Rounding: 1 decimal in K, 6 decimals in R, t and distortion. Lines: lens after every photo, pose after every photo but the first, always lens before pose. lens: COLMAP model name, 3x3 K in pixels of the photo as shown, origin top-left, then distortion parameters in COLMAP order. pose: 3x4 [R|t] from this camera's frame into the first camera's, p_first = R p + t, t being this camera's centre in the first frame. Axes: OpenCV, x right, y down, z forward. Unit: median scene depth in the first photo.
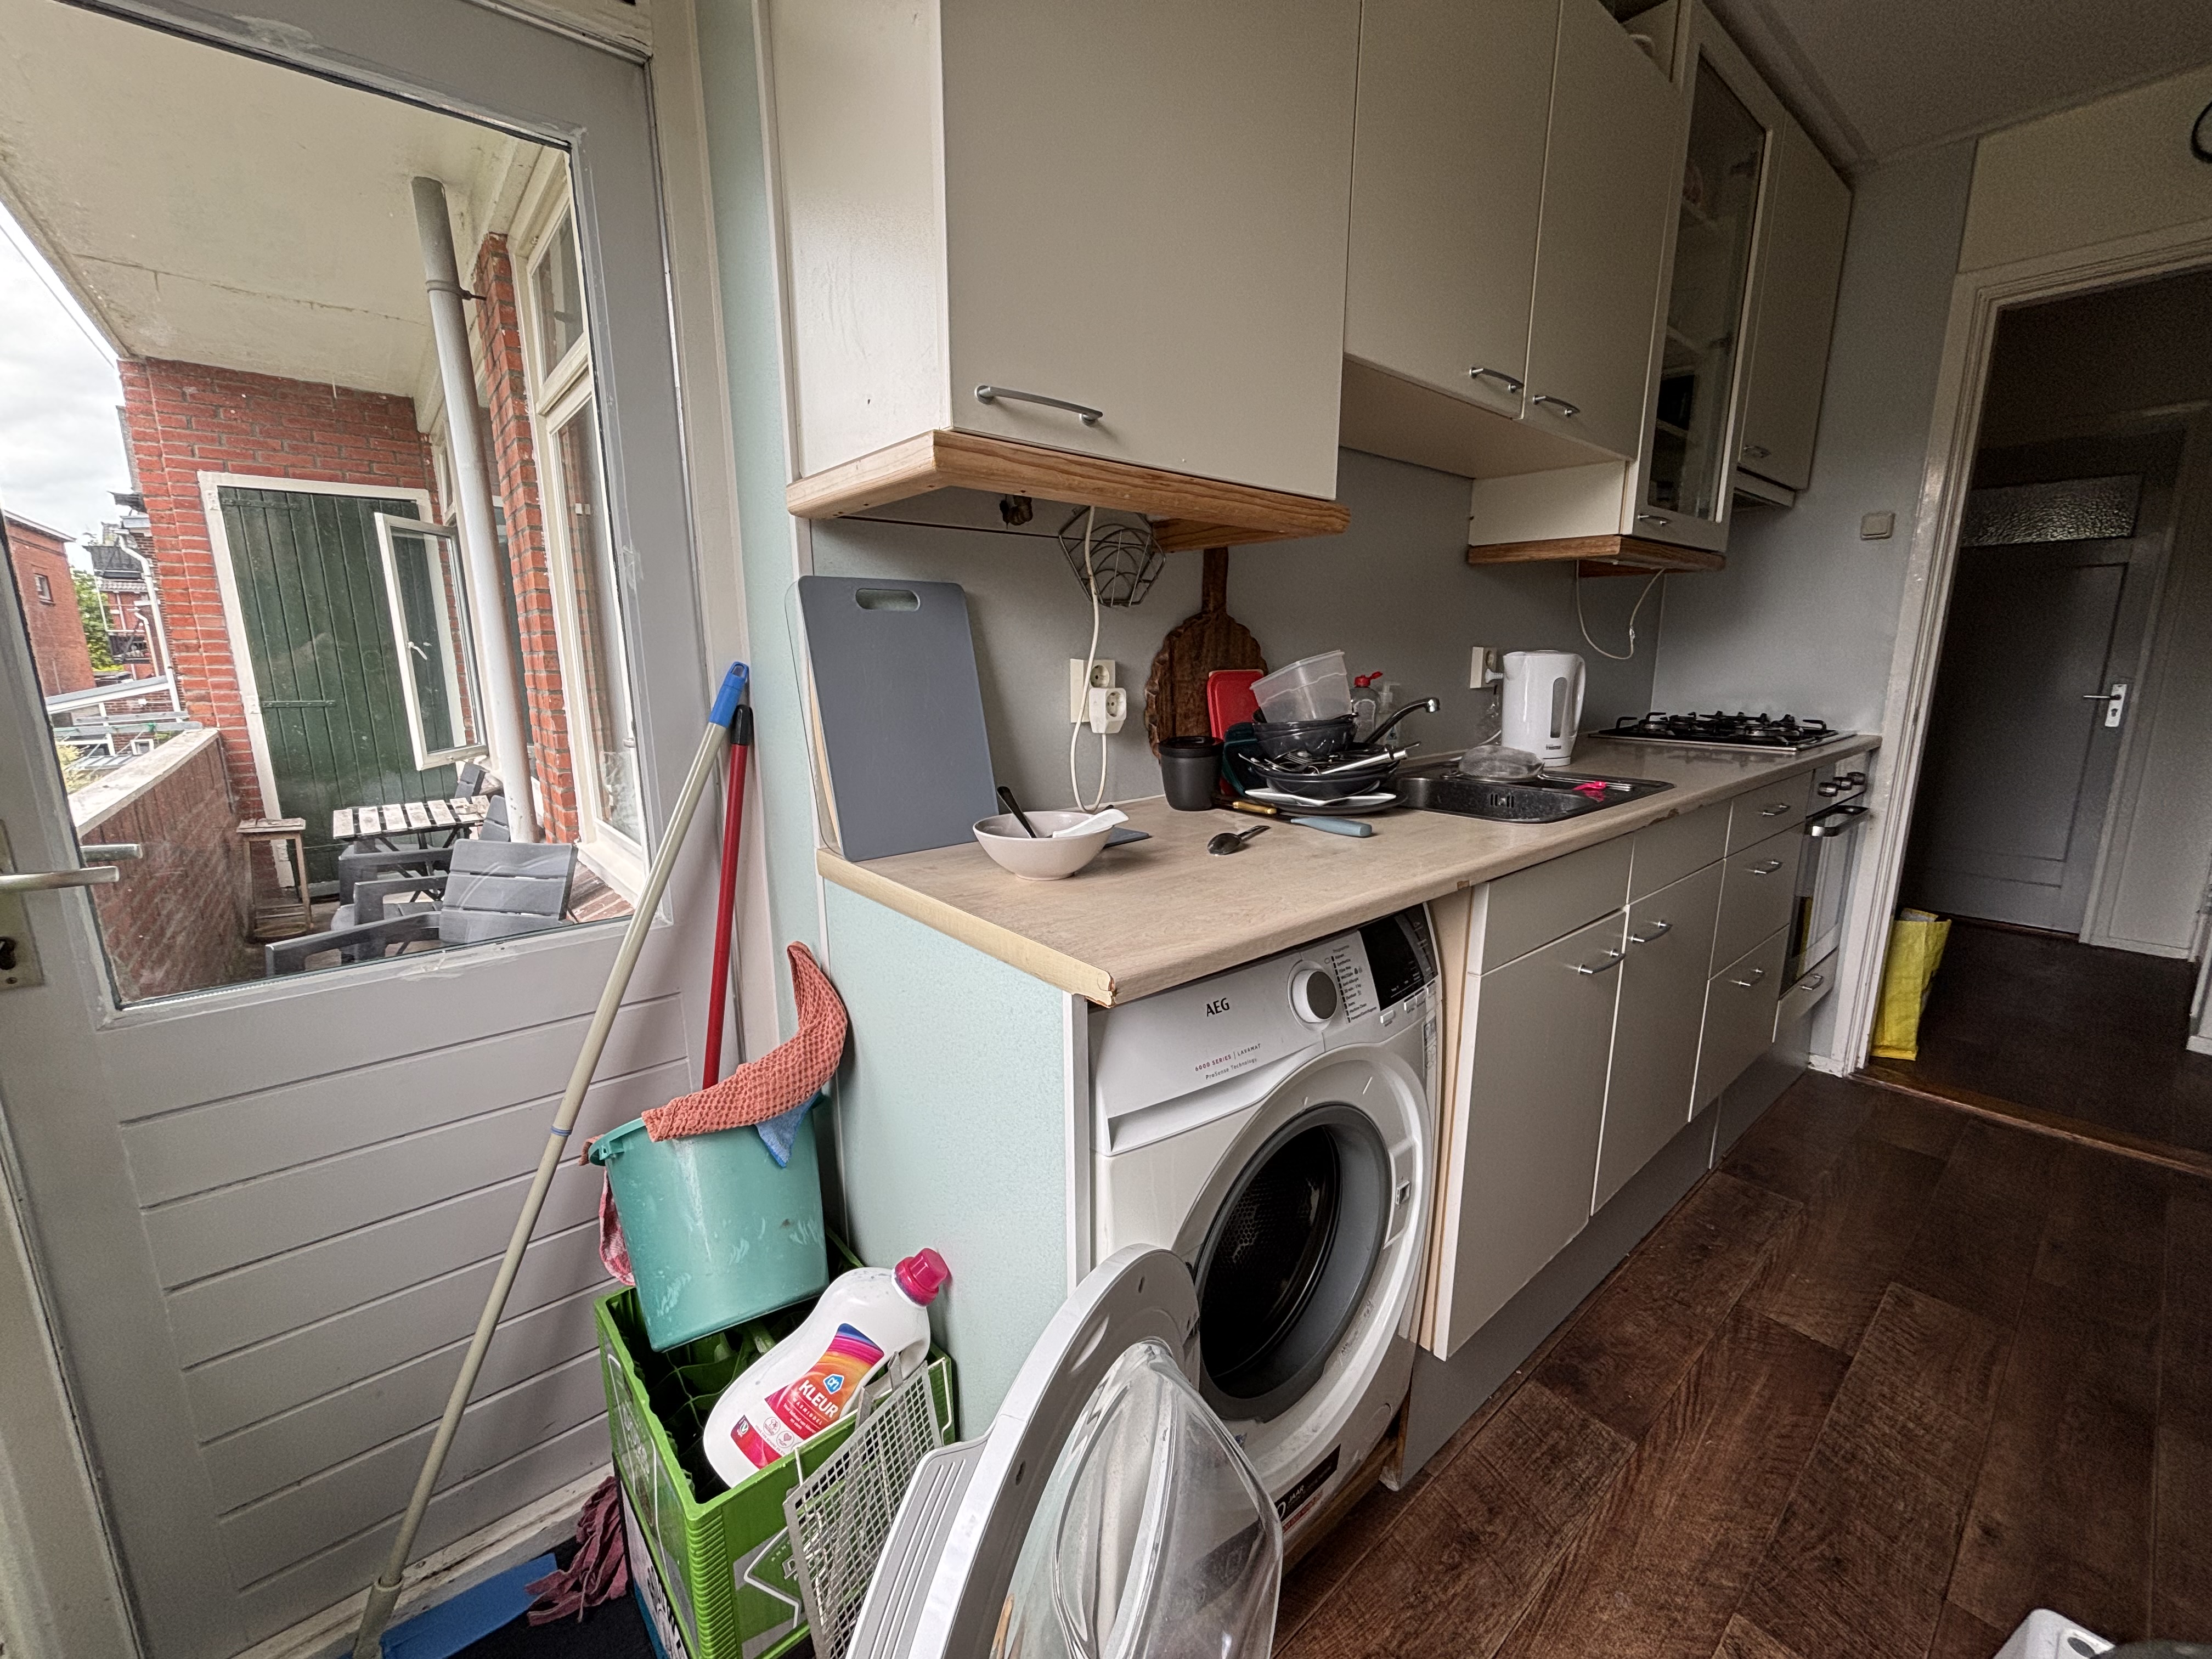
lens RADIAL K [[893.0, 0, 1102.2], [0, 893.0, 830.7], [0, 0, 1]] dist [-0.001709, -0.000345]
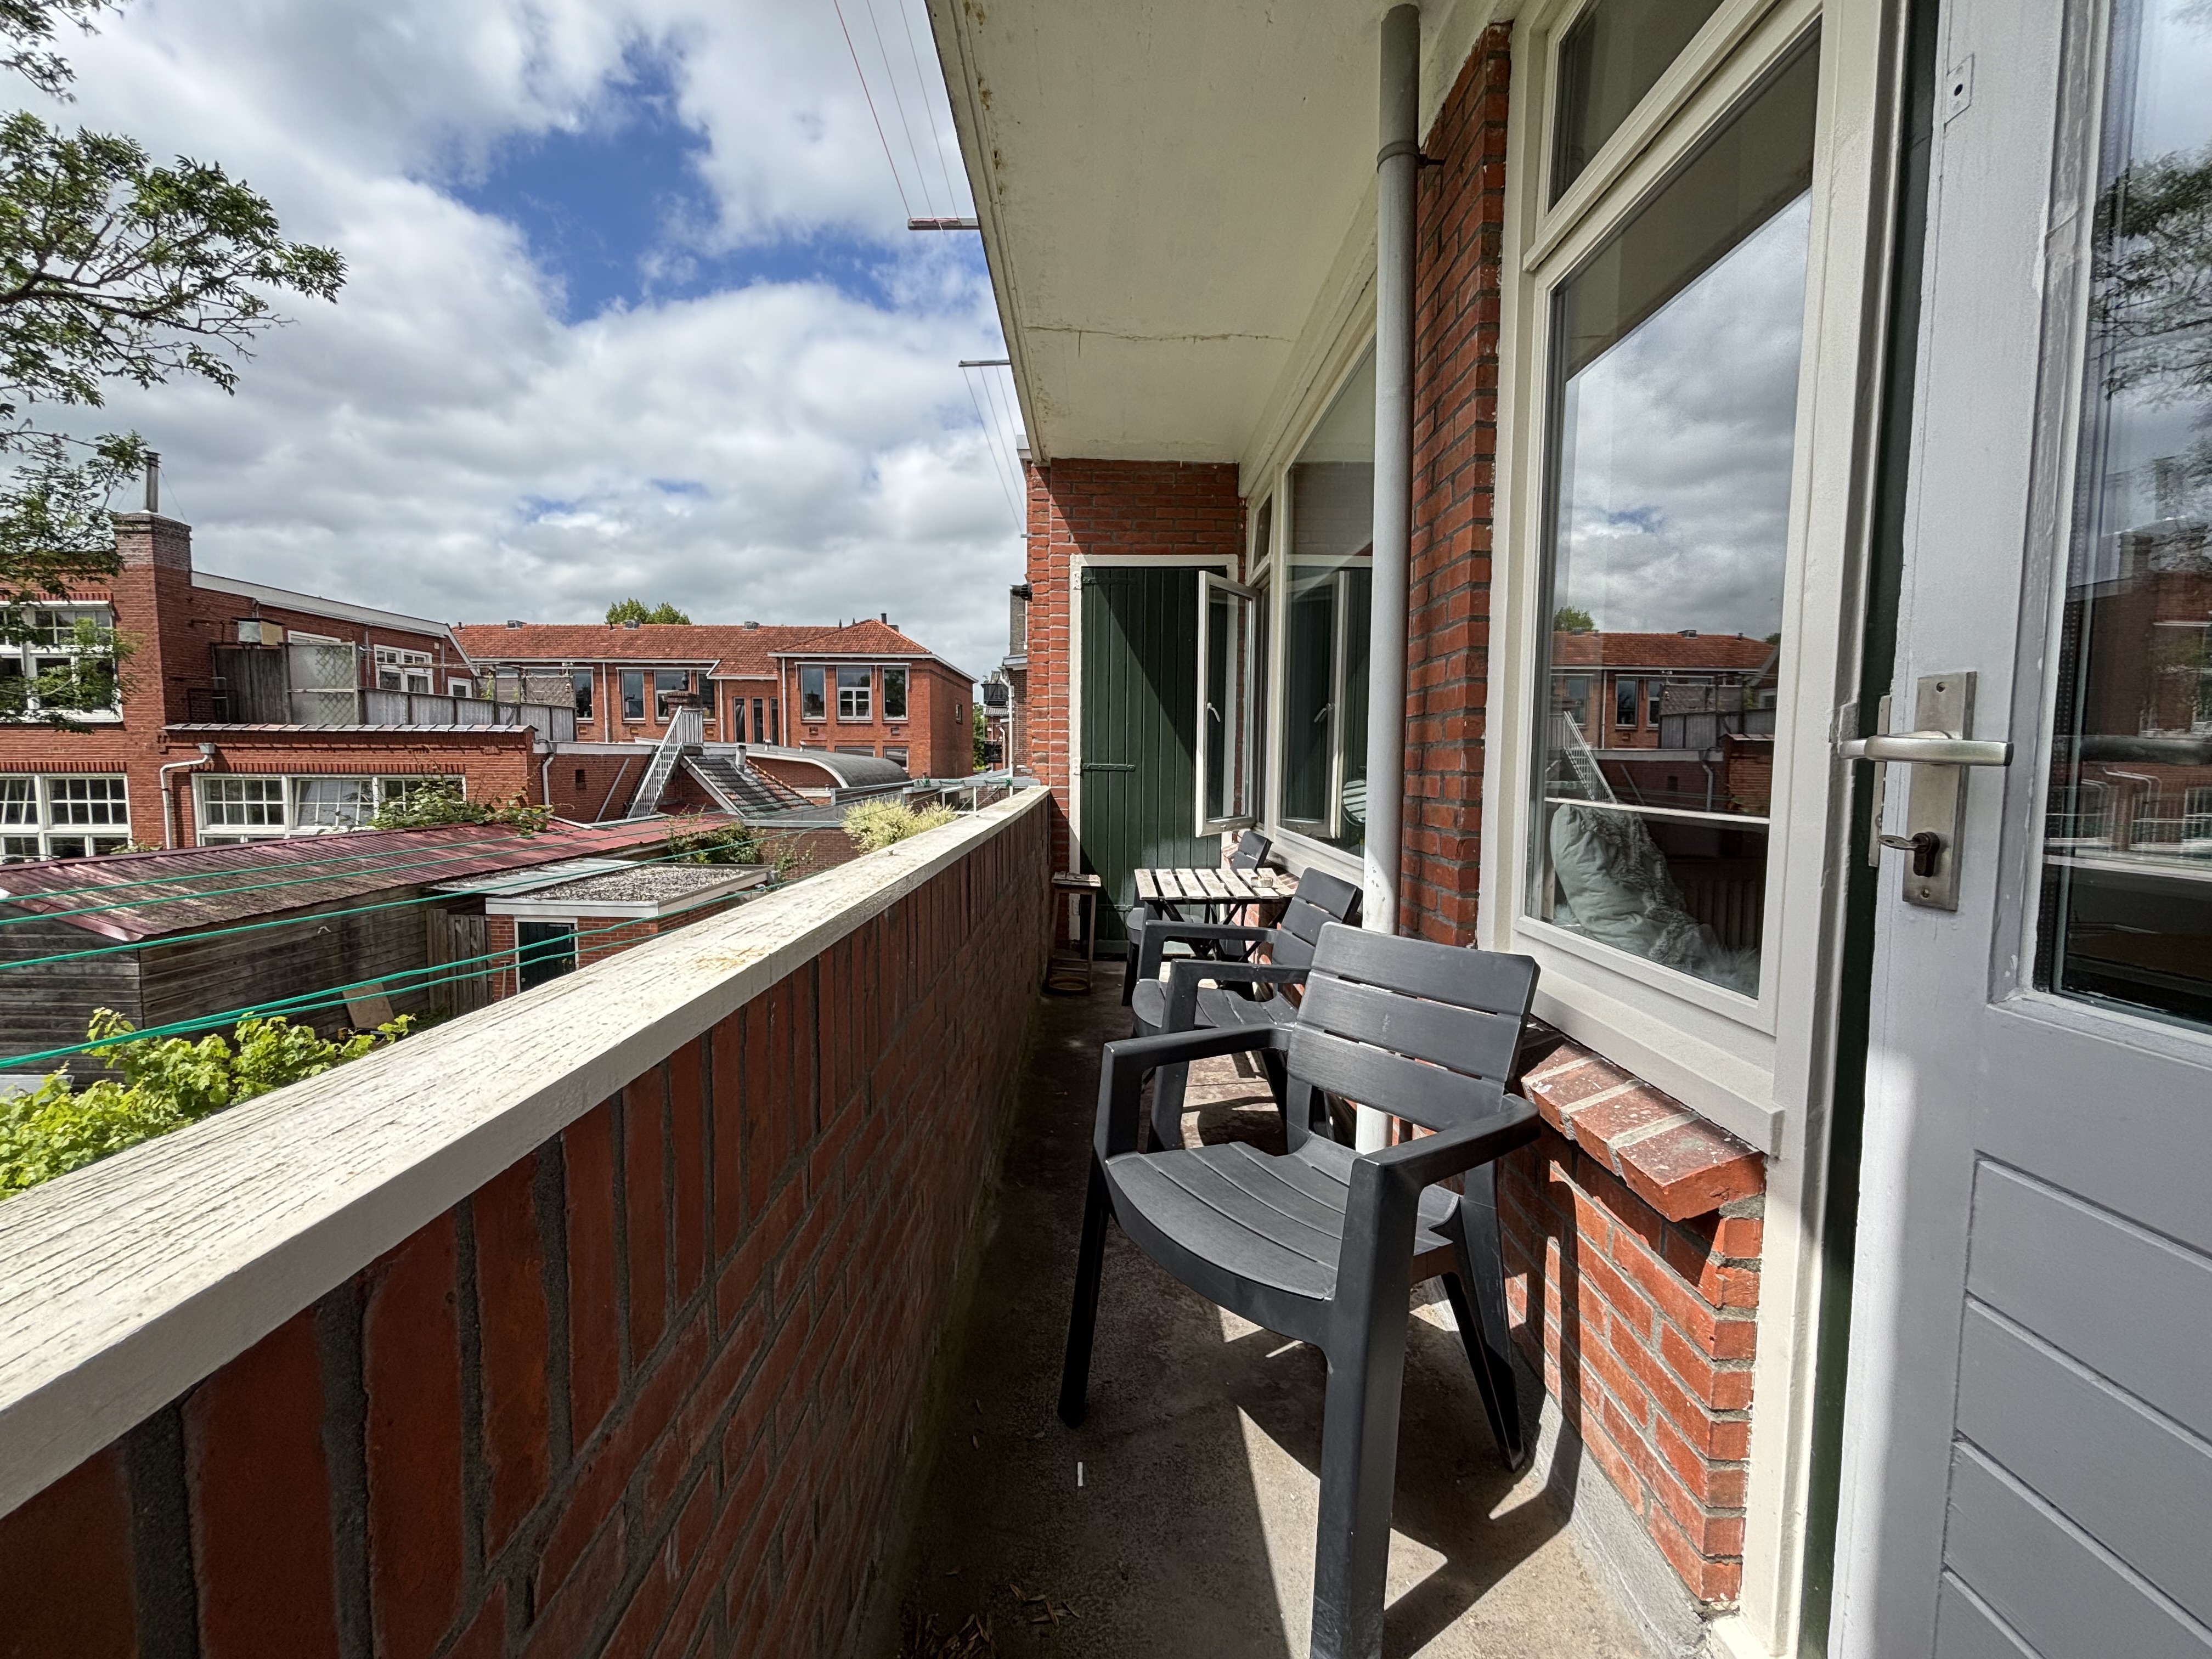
lens RADIAL K [[893.0, 0, 1106.5], [0, 893.0, 825.9], [0, 0, 1]] dist [-0.001709, -0.000345]
pose [[0.769579, 0.055504, -0.636135, -0.242627], [-0.133912, 0.988091, -0.075790, 0.005969], [0.624352, 0.143513, 0.767847, 0.213144]]
